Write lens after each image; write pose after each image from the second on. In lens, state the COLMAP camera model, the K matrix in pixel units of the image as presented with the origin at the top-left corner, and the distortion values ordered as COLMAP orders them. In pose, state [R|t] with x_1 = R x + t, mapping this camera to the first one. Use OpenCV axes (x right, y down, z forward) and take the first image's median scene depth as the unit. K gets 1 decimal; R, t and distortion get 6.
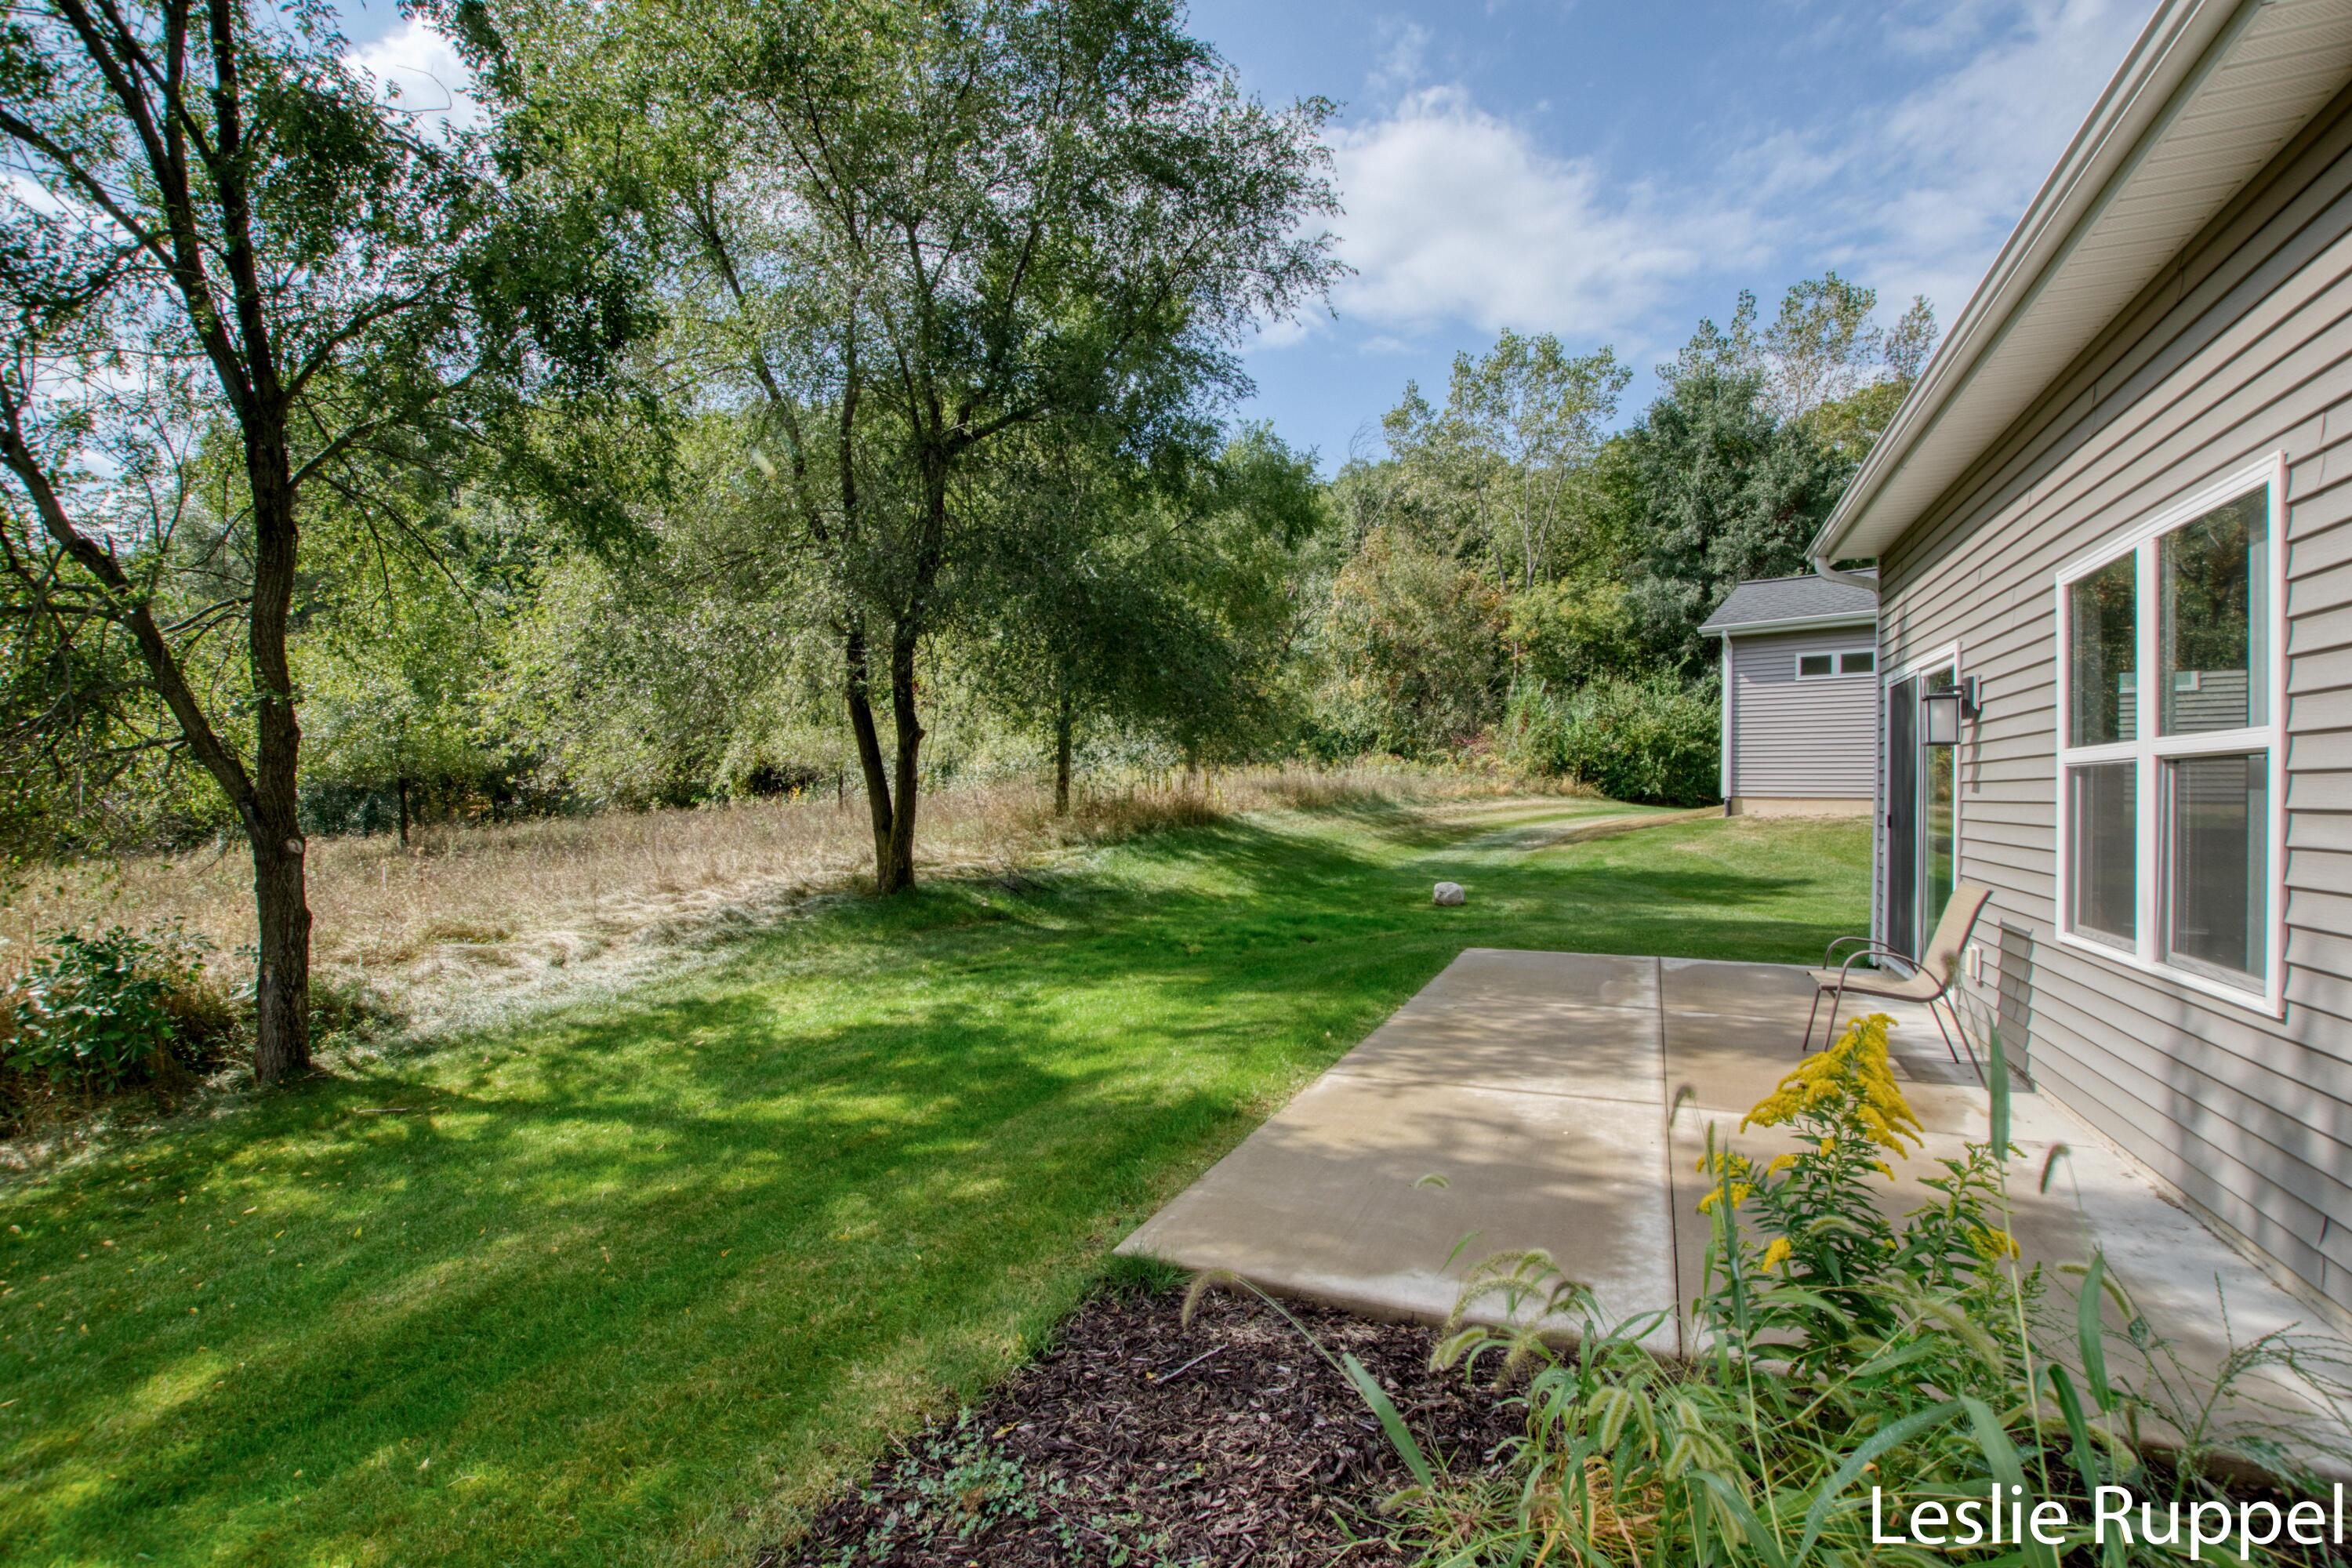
lens RADIAL K [[1039.3, 0, 1188.6], [0, 1039.3, 784.3], [0, 0, 1]] dist [0.001100, 0.000096]
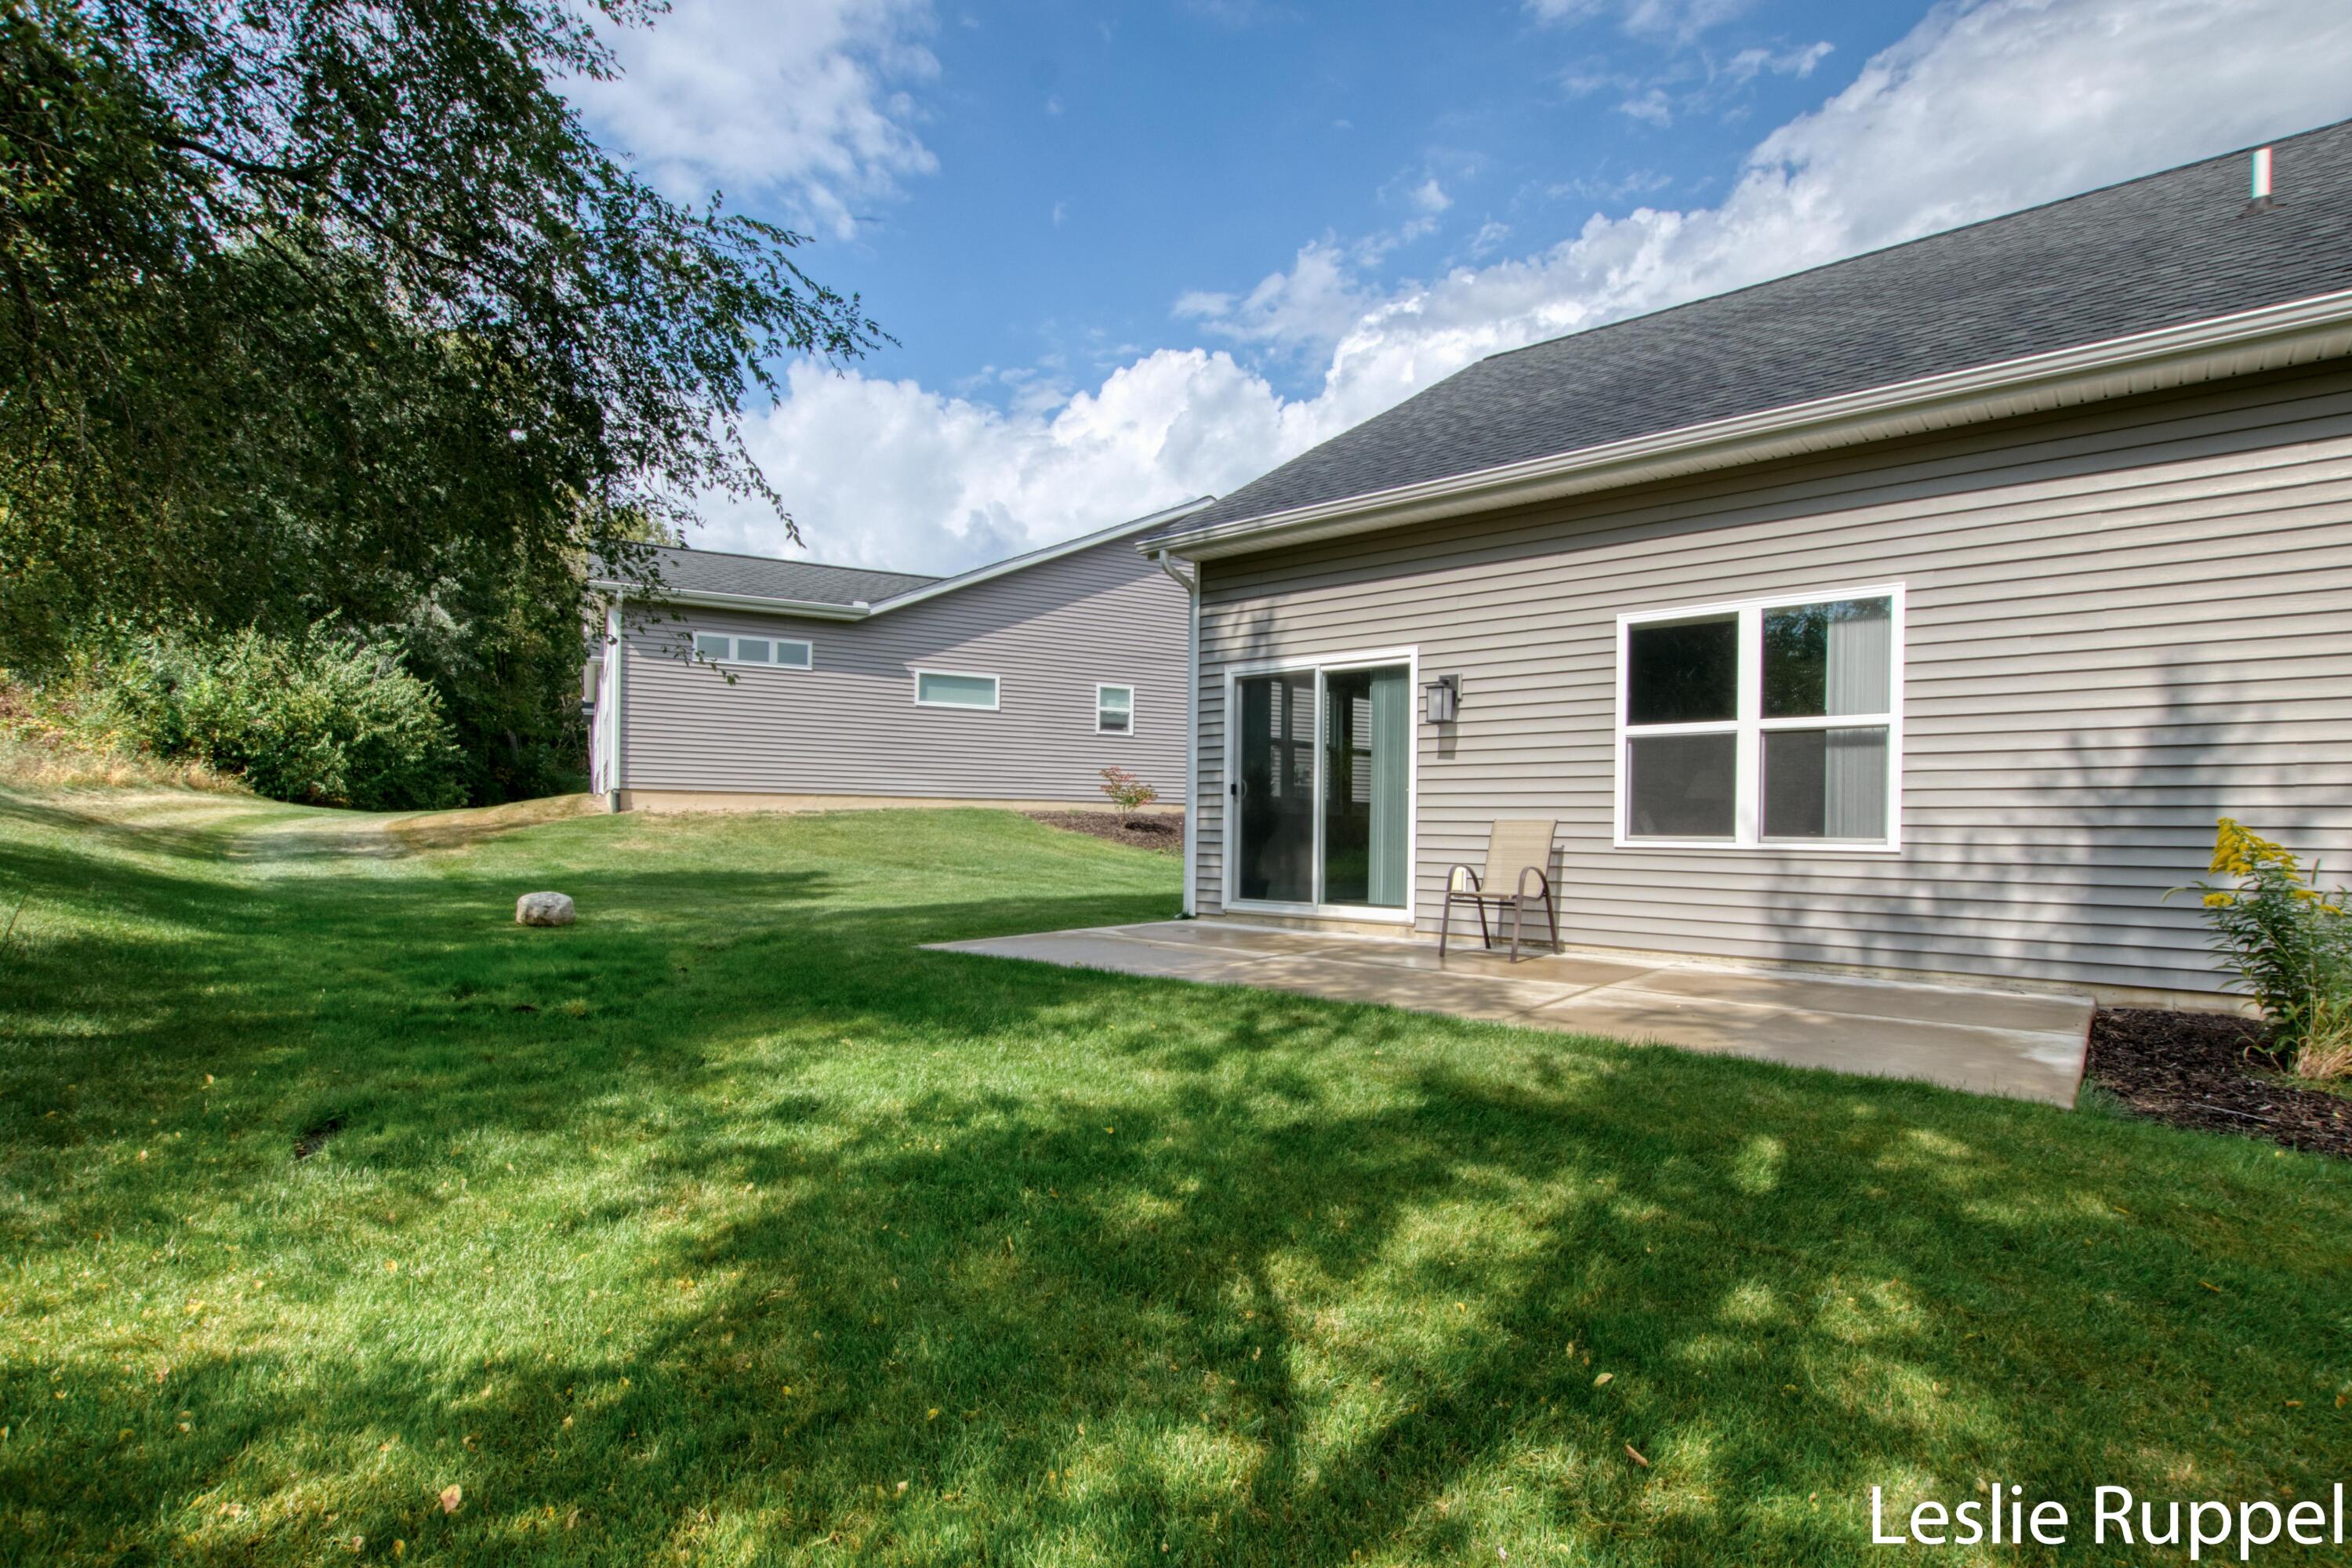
lens RADIAL K [[1167.4, 0, 1192.3], [0, 1167.4, 796.5], [0, 0, 1]] dist [0.004379, 0.000310]
pose [[0.282049, 0.026125, 0.959044, -0.844776], [-0.017572, 0.999602, -0.022062, 0.098993], [-0.959239, -0.010630, 0.282396, 0.894344]]
